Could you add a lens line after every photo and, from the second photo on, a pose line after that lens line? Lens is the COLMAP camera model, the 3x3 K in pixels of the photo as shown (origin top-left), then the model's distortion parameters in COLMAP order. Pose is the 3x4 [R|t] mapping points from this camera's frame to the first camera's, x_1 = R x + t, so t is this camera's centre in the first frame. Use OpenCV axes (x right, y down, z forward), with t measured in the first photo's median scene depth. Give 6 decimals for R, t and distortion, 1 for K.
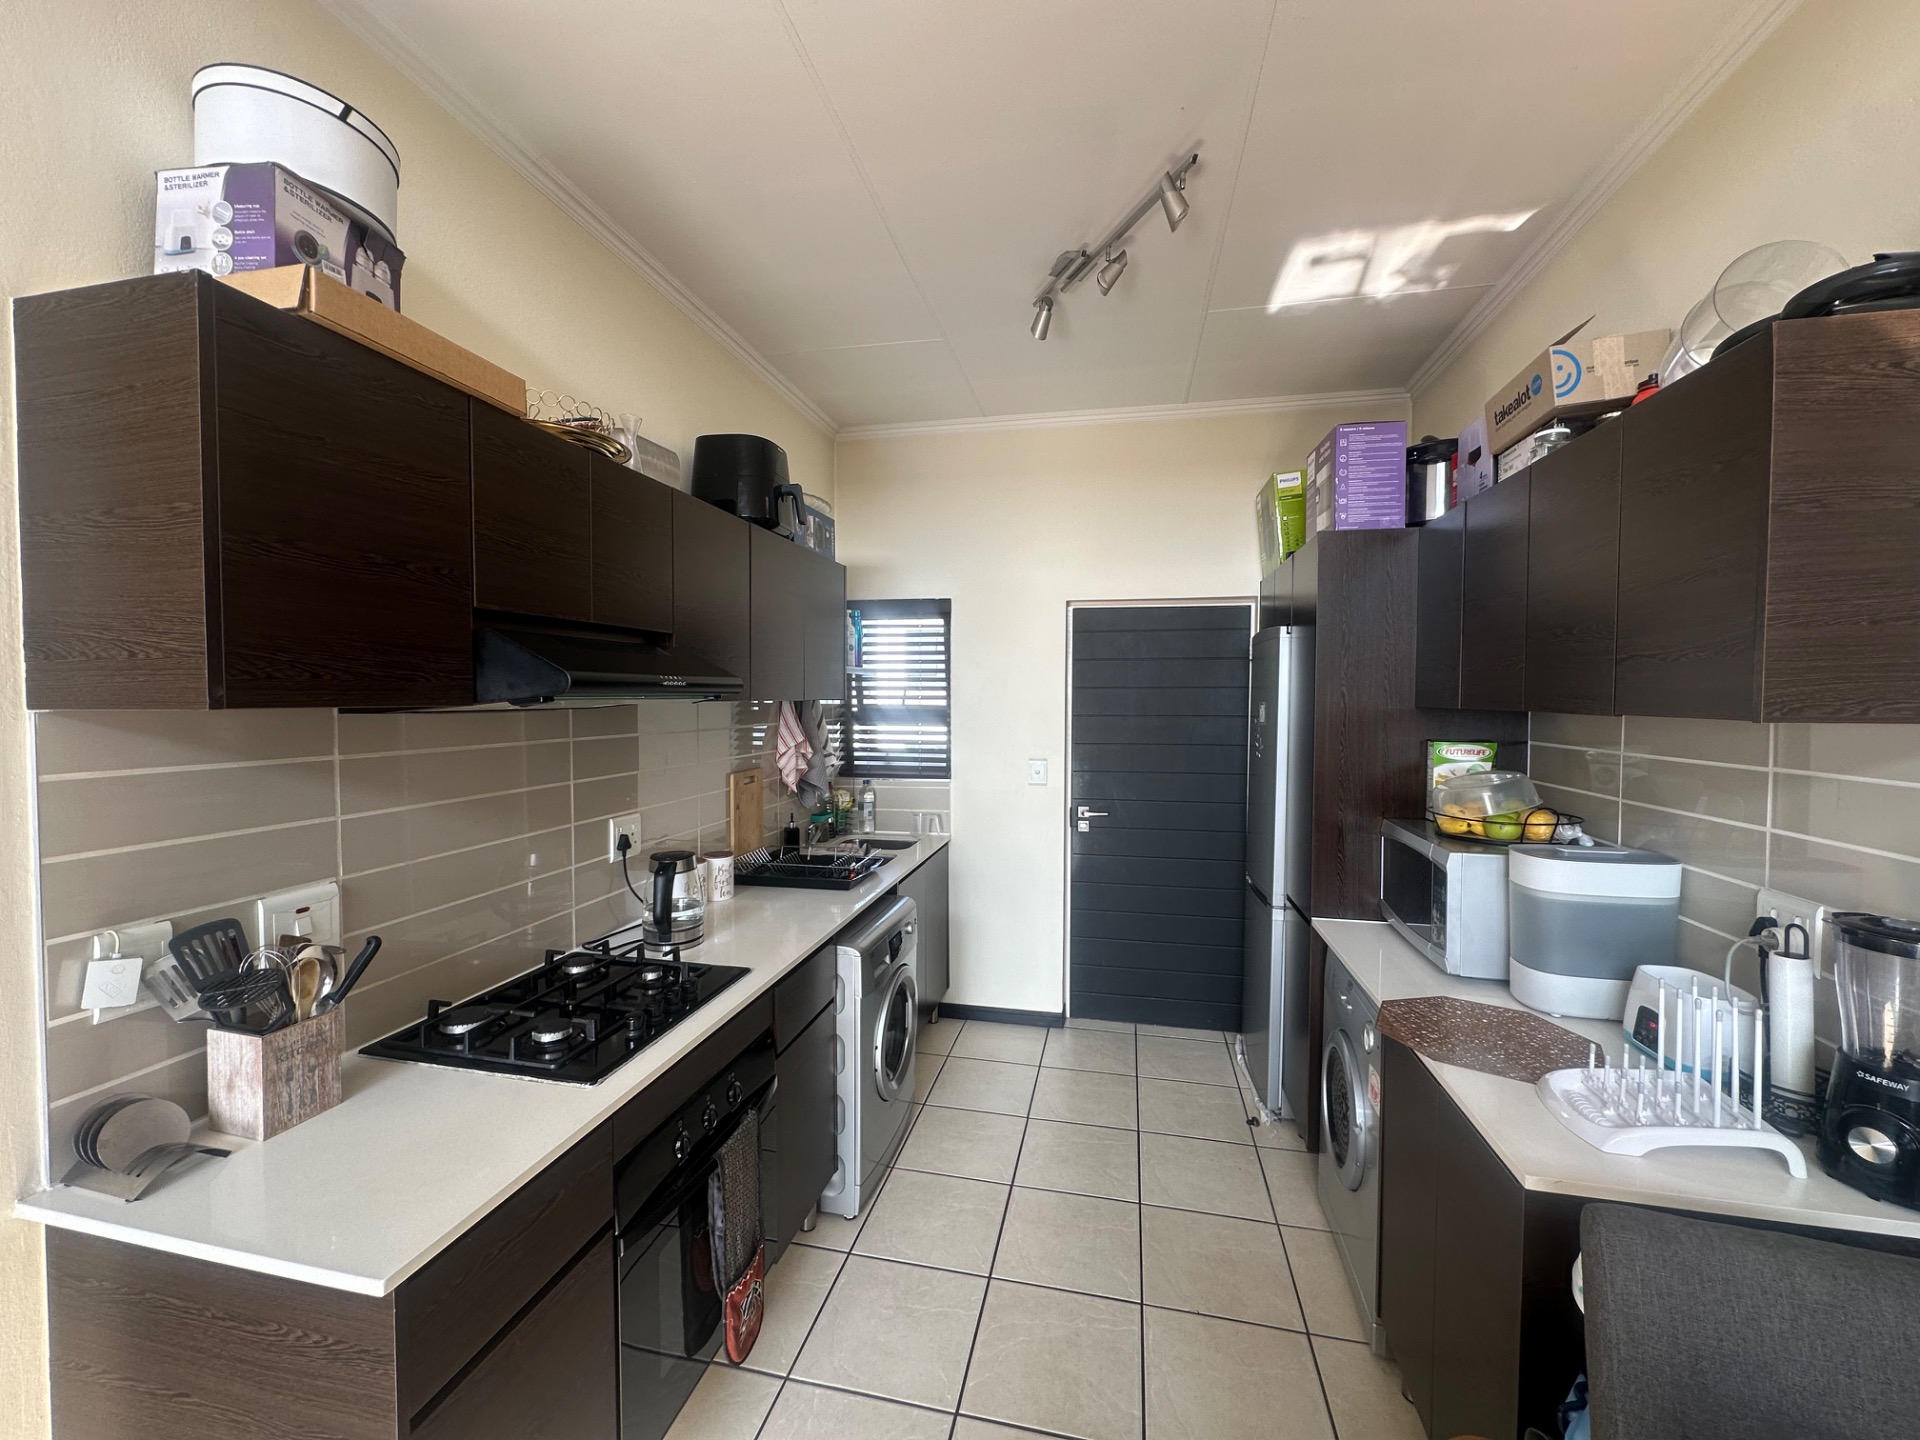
lens RADIAL K [[771.8, 0, 962.1], [0, 771.8, 719.9], [0, 0, 1]] dist [-0.005751, 0.001099]
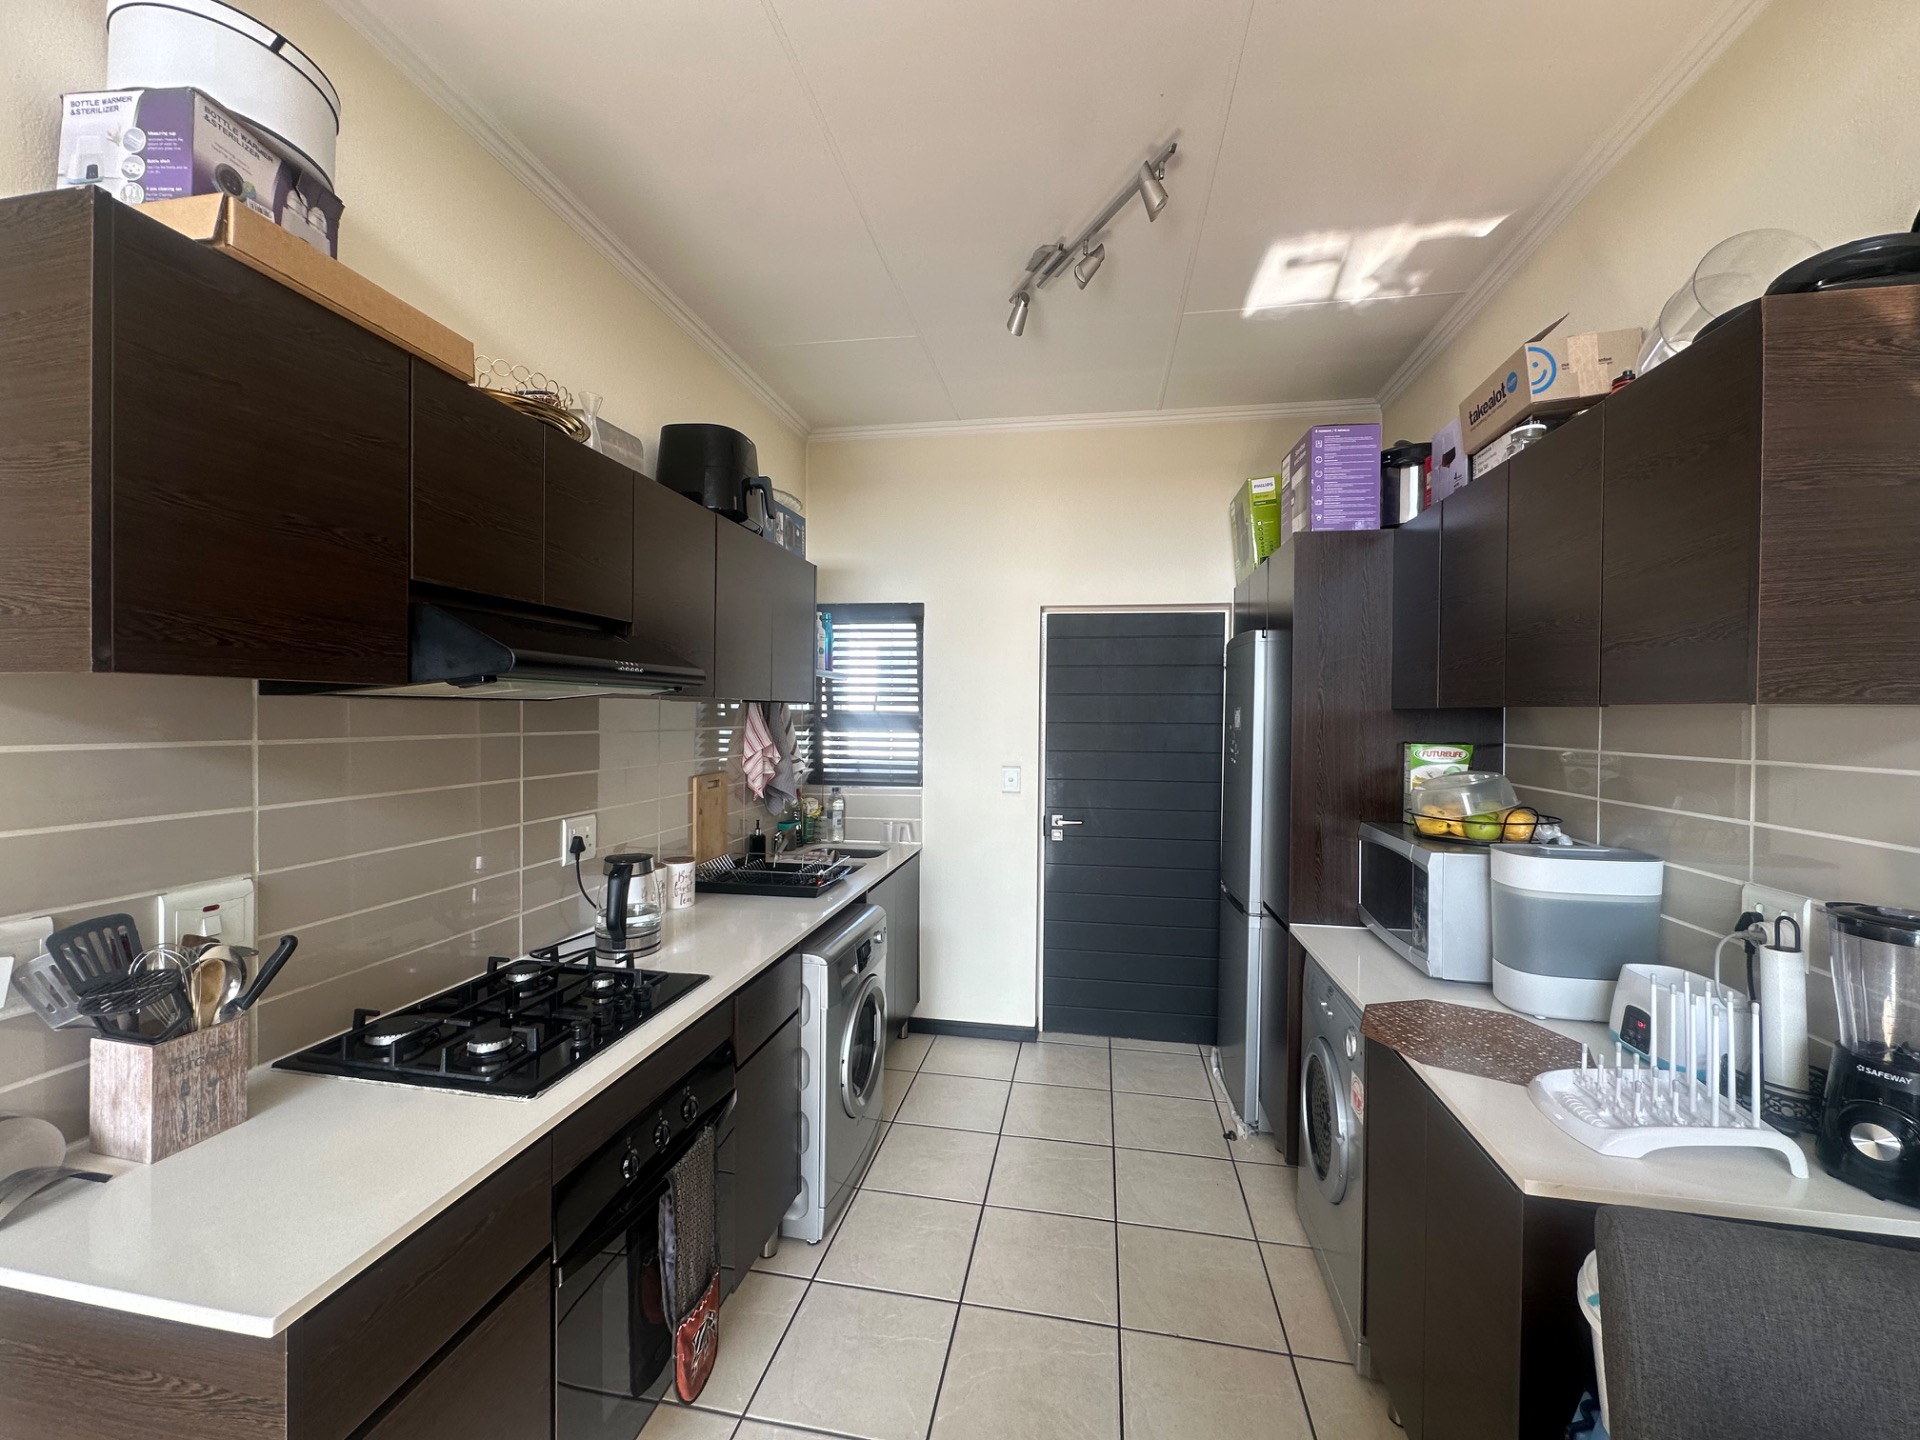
lens RADIAL K [[771.8, 0, 963.0], [0, 771.8, 719.5], [0, 0, 1]] dist [-0.005751, 0.001099]
pose [[0.999271, 0.006507, 0.037618, -0.001189], [-0.005602, 0.999693, -0.024125, 0.029401], [-0.037763, 0.023897, 0.999001, 0.036591]]
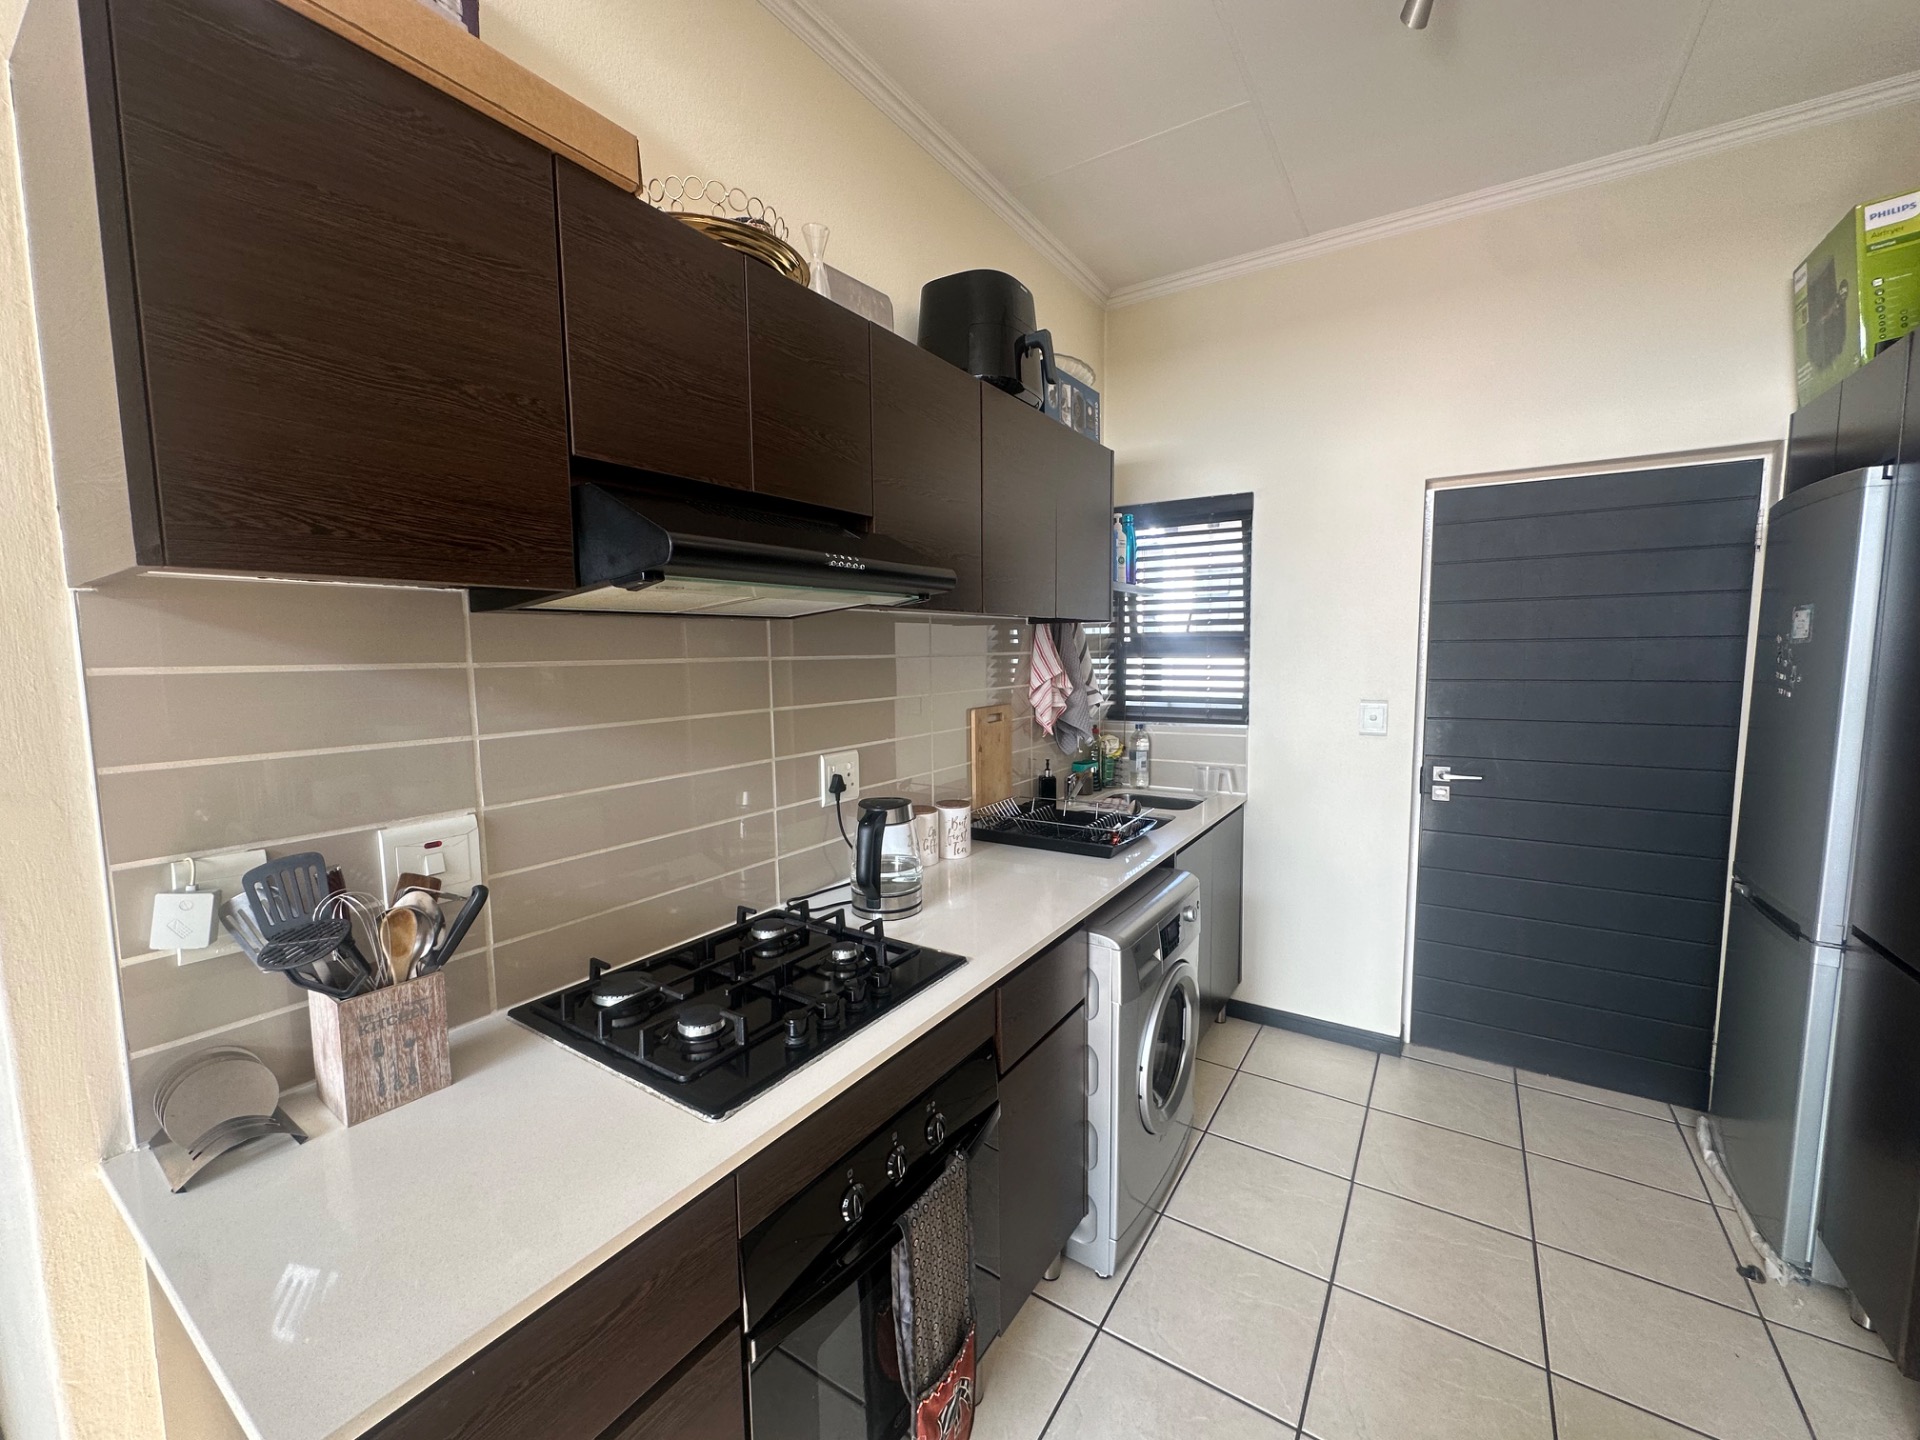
lens RADIAL K [[771.8, 0, 955.1], [0, 771.8, 720.4], [0, 0, 1]] dist [-0.005751, 0.001099]
pose [[0.931772, 0.019692, -0.362511, -0.016548], [0.003044, 0.998069, 0.062042, 0.044286], [0.363032, -0.058912, 0.929912, 0.313173]]
